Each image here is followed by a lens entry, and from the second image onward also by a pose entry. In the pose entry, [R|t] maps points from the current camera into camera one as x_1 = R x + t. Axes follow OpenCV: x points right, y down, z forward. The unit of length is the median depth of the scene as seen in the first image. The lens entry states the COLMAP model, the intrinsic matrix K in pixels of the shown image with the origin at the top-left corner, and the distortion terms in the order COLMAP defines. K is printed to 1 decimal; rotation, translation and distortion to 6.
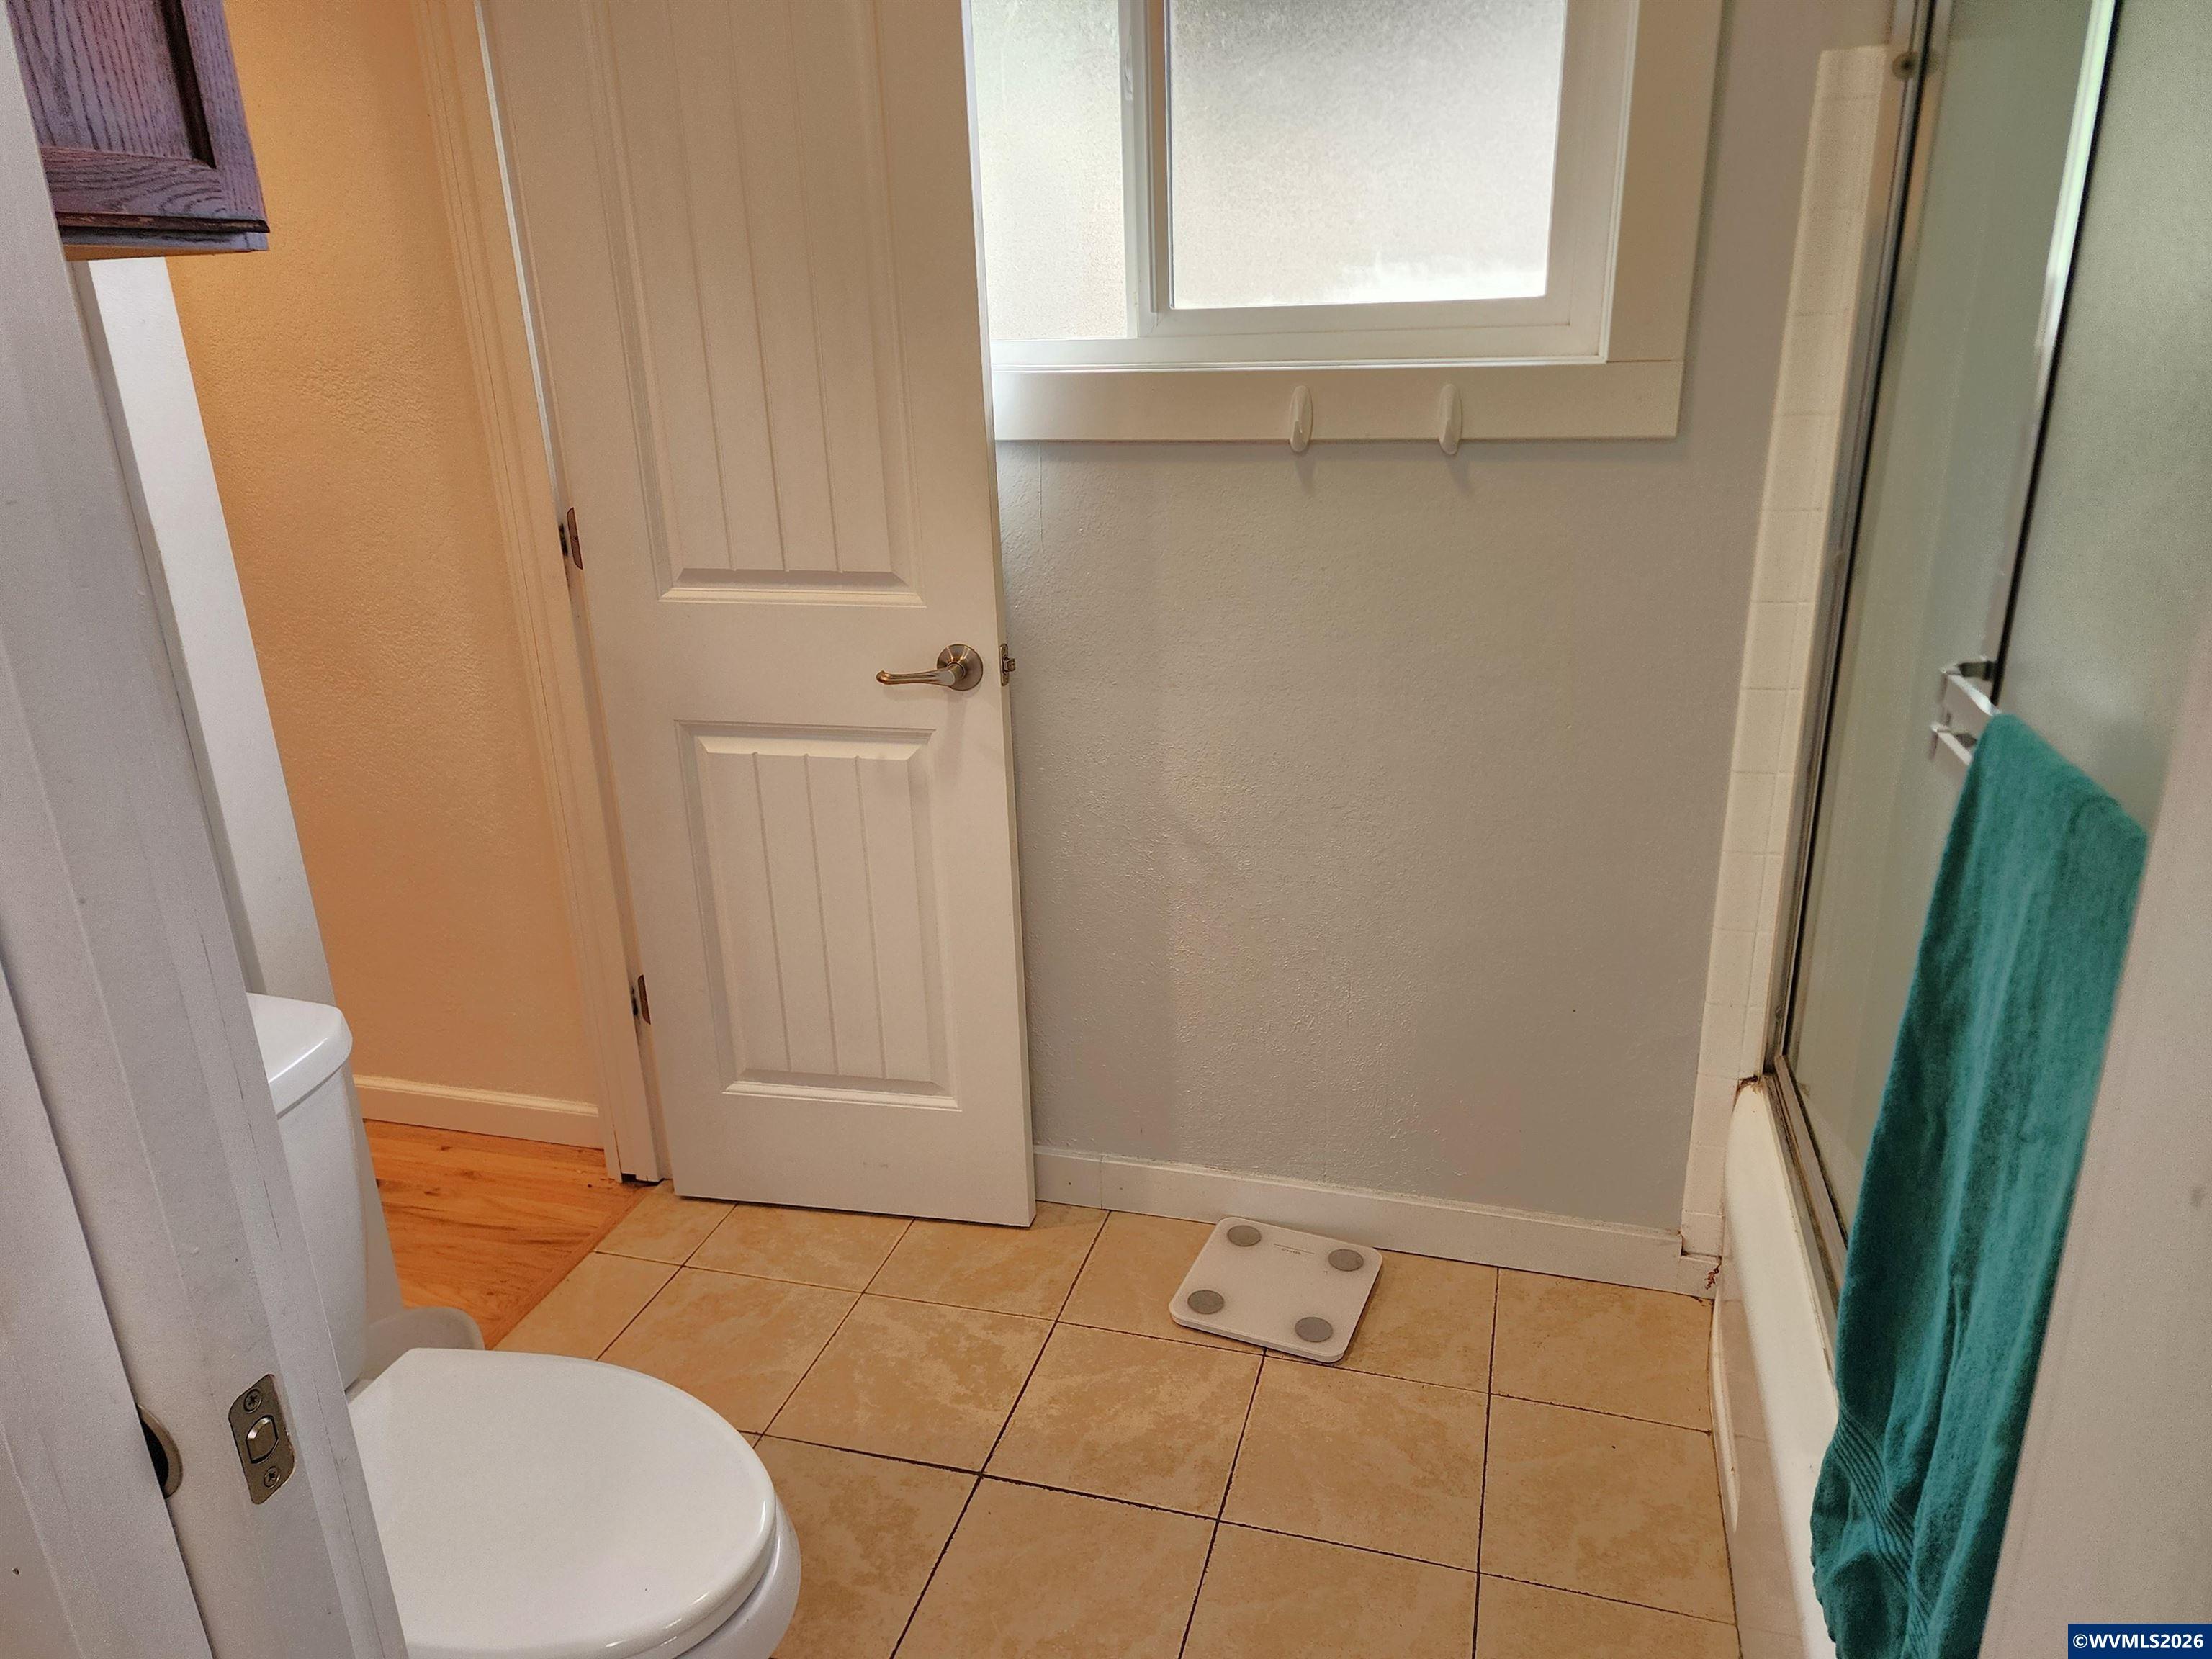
lens RADIAL K [[1489.7, 0, 1123.2], [0, 1489.7, 814.0], [0, 0, 1]] dist [0.000258, -0.001849]
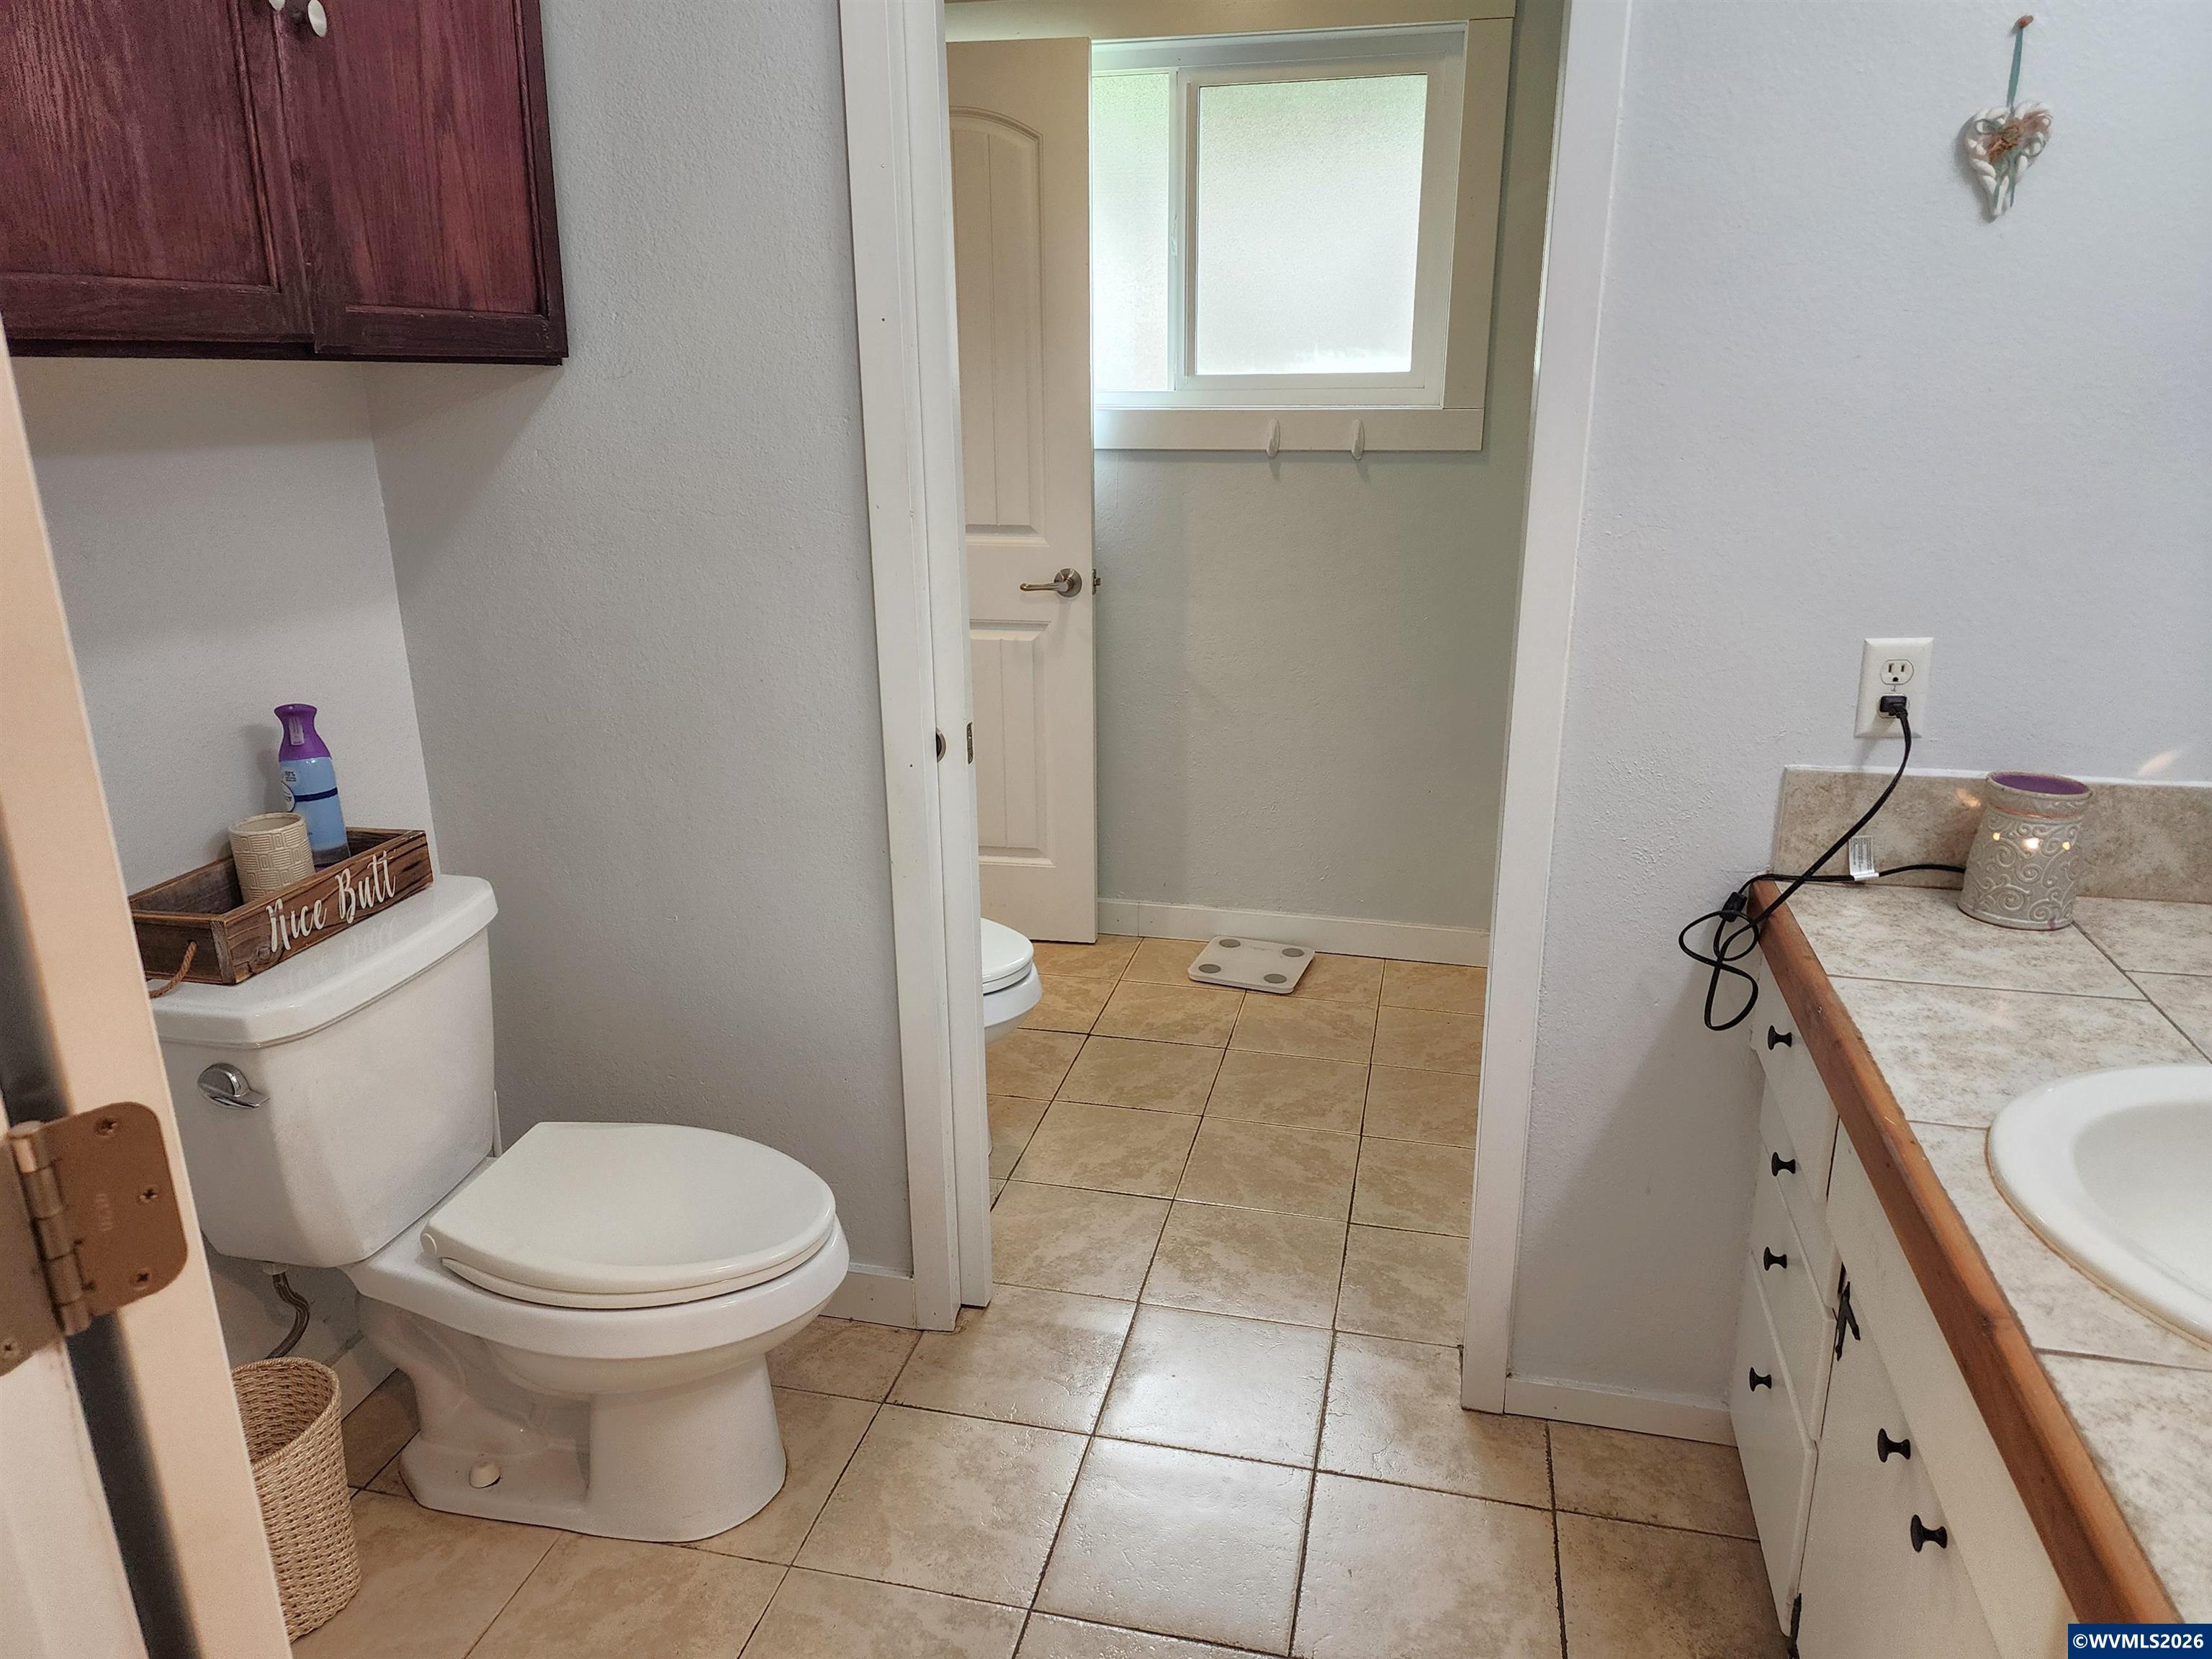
lens RADIAL K [[1489.7, 0, 1091.8], [0, 1489.7, 843.7], [0, 0, 1]] dist [0.000258, -0.001849]
pose [[0.999233, 0.007726, 0.038399, -0.145533], [-0.006775, 0.999668, -0.024841, 0.238742], [-0.038579, 0.024562, 0.998954, -0.678740]]
